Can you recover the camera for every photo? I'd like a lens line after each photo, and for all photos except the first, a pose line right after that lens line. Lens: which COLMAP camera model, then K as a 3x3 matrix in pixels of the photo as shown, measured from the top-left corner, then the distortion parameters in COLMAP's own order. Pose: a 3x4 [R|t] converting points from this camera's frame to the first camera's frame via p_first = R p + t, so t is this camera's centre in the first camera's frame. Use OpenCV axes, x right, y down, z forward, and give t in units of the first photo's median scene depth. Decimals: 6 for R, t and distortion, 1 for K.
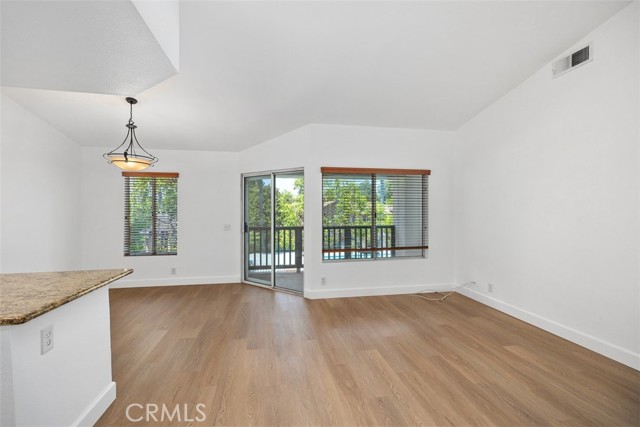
lens RADIAL K [[285.7, 0, 318.4], [0, 285.7, 209.9], [0, 0, 1]] dist [0.007901, 0.000199]
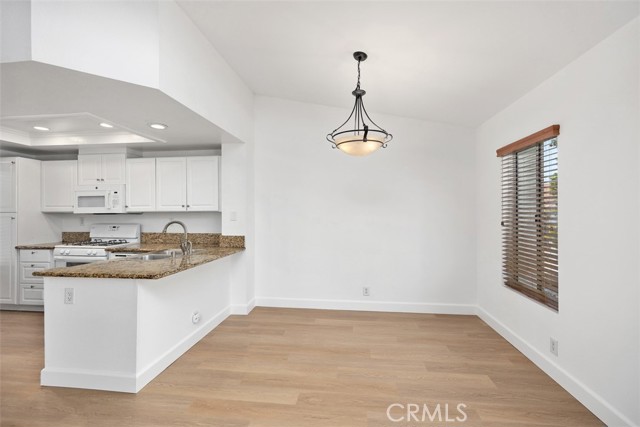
lens RADIAL K [[287.9, 0, 317.6], [0, 287.9, 209.6], [0, 0, 1]] dist [0.004670, 0.000138]
pose [[-0.304801, -0.006918, -0.952391, 0.053537], [0.006575, 0.999935, -0.009367, 0.002007], [0.952393, -0.009117, -0.304736, 1.088807]]
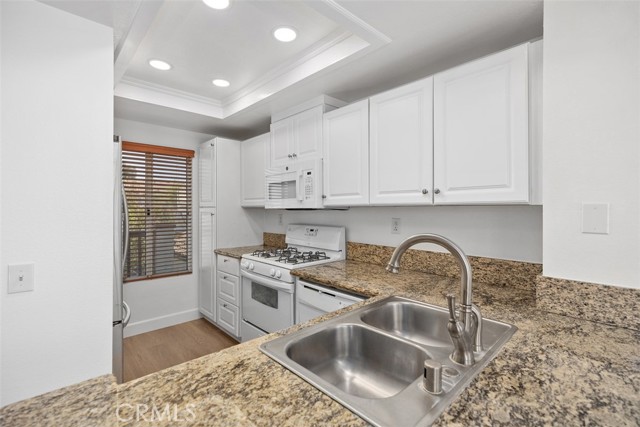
lens RADIAL K [[287.9, 0, 317.6], [0, 287.9, 209.6], [0, 0, 1]] dist [0.004670, 0.000138]
pose [[-0.839135, 0.002480, -0.543918, -0.416033], [0.002604, 0.999996, 0.000542, 0.002963], [0.543918, -0.000962, -0.839138, 0.582191]]
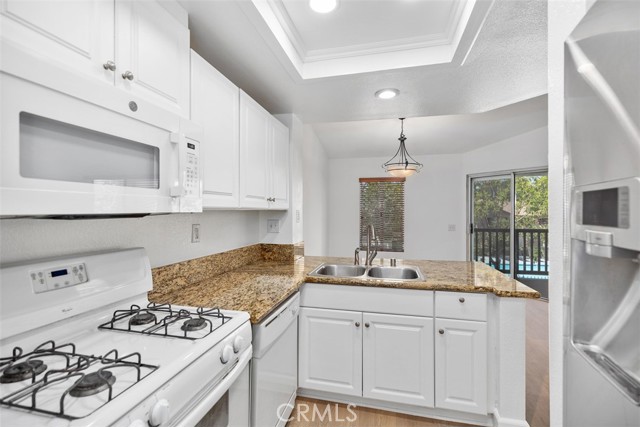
lens RADIAL K [[292.0, 0, 320.0], [0, 292.0, 213.5], [0, 0, 1]] dist [0.001493, 0.000014]
pose [[0.917311, 0.003384, -0.398158, -0.473777], [0.000805, 0.999946, 0.010354, -0.002249], [0.398171, -0.009818, 0.917258, -0.214425]]
